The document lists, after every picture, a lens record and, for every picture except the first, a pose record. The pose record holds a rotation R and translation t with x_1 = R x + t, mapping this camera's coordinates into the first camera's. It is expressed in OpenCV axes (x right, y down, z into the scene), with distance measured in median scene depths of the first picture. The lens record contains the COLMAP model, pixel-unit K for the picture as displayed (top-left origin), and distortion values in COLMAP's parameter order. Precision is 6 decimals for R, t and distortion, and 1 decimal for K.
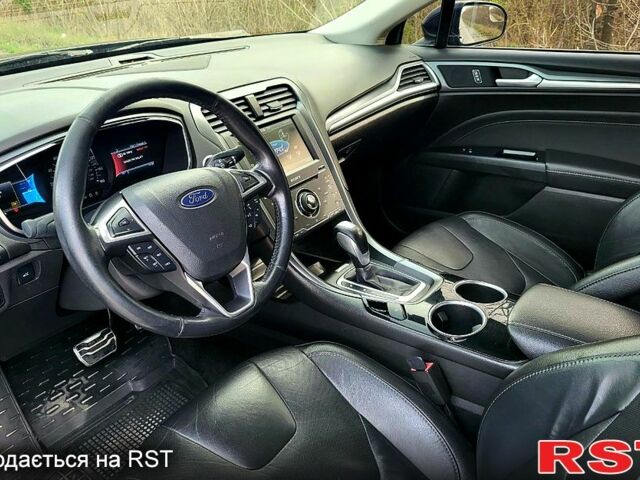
lens RADIAL K [[458.3, 0, 320.0], [0, 458.3, 240.0], [0, 0, 1]] dist [0.002300, -0.000174]
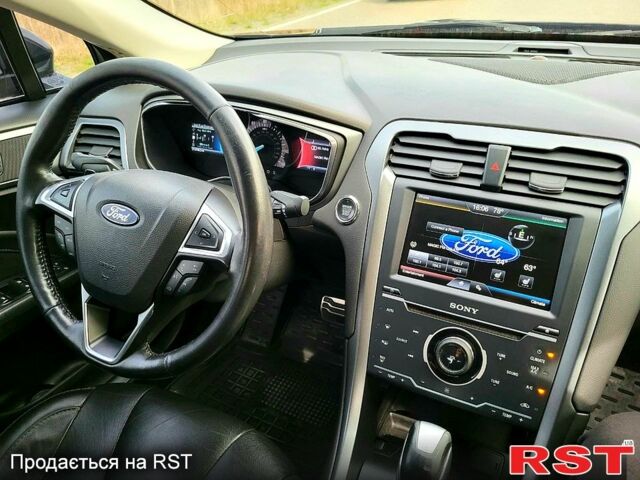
lens RADIAL K [[458.3, 0, 320.0], [0, 458.3, 240.0], [0, 0, 1]] dist [0.002300, -0.000174]
pose [[0.230029, 0.532054, -0.814865, 0.293649], [-0.469751, 0.794018, 0.385836, -0.311331], [0.852303, 0.294030, 0.432581, 0.555071]]
